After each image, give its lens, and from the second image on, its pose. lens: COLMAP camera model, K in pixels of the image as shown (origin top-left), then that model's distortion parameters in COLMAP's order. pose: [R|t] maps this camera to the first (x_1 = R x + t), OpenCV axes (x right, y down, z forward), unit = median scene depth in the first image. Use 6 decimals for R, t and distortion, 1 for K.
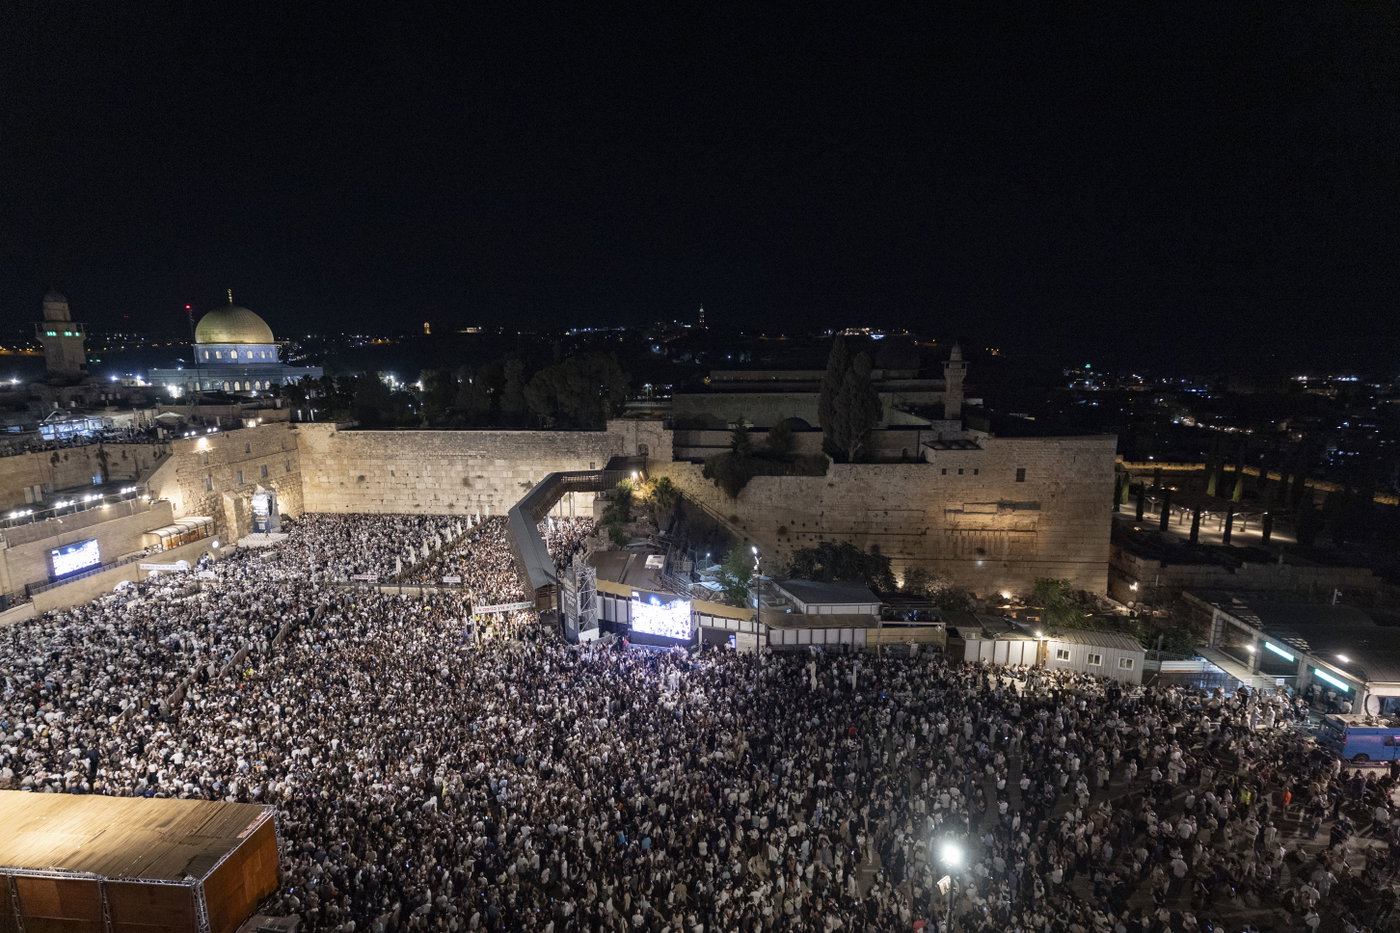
lens RADIAL K [[627.0, 0, 686.5], [0, 627.0, 466.4], [0, 0, 1]] dist [0.004333, -0.001014]
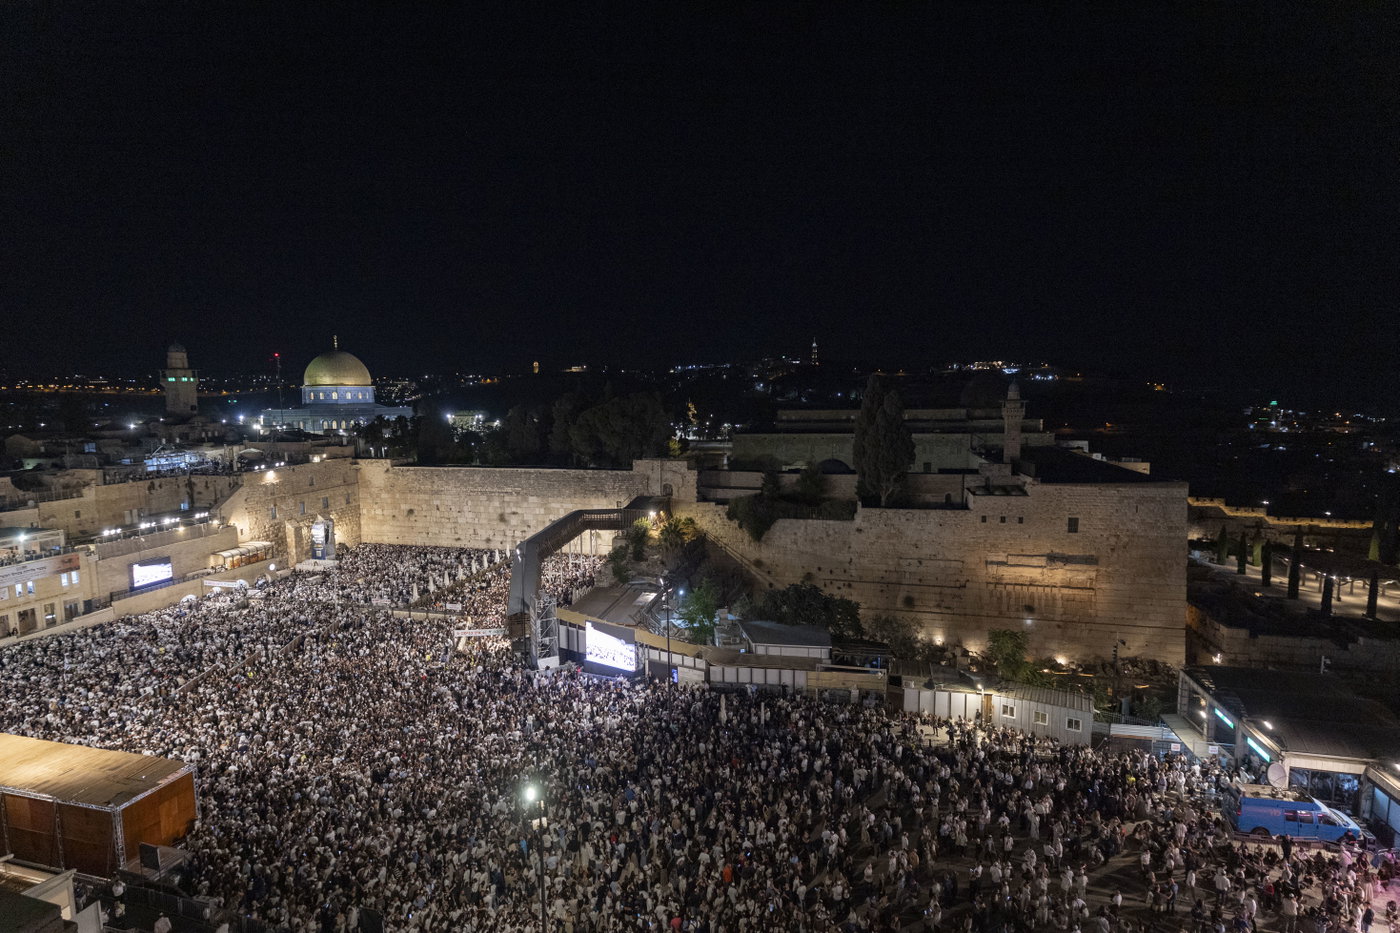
lens RADIAL K [[674.9, 0, 693.7], [0, 674.9, 466.1], [0, 0, 1]] dist [0.005042, -0.001969]
pose [[0.985815, 0.012853, -0.167344, 0.151532], [-0.024050, 0.997592, -0.065058, 0.004980], [0.166105, 0.068160, 0.983750, -0.053640]]
